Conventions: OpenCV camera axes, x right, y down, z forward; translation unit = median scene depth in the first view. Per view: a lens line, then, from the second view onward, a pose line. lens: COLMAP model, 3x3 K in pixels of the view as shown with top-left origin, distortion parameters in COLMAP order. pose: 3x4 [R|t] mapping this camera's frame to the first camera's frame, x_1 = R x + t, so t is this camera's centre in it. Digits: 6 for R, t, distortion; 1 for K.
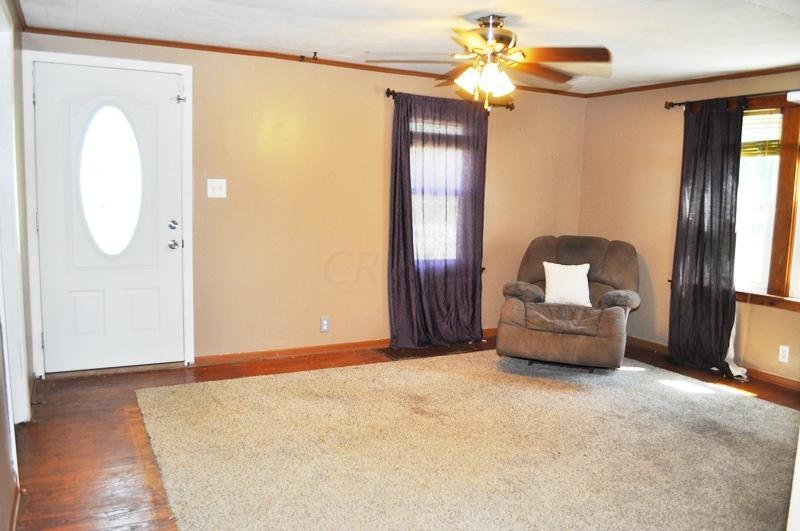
lens RADIAL K [[627.8, 0, 400.2], [0, 627.8, 267.1], [0, 0, 1]] dist [-0.086189, 0.011642]
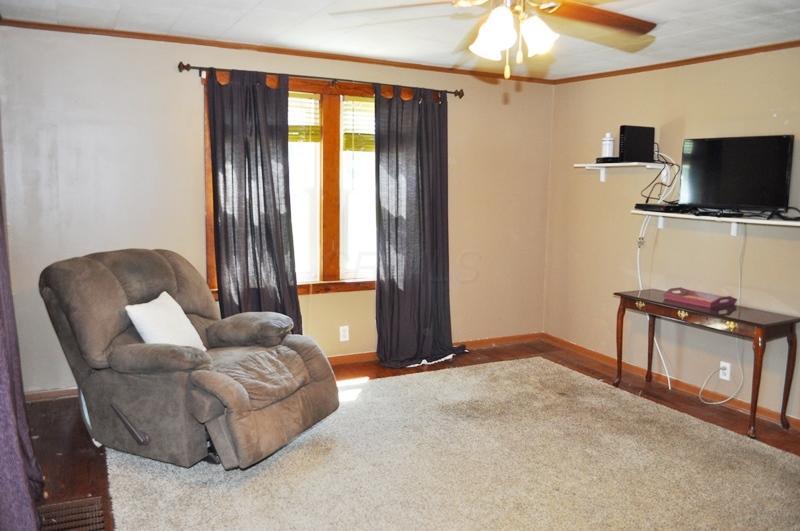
lens RADIAL K [[627.8, 0, 399.5], [0, 627.8, 265.2], [0, 0, 1]] dist [-0.086189, 0.011642]
pose [[0.018534, -0.160988, 0.986782, -0.403176], [0.104125, 0.981896, 0.158235, -0.129374], [-0.994392, 0.099815, 0.034962, 0.823965]]
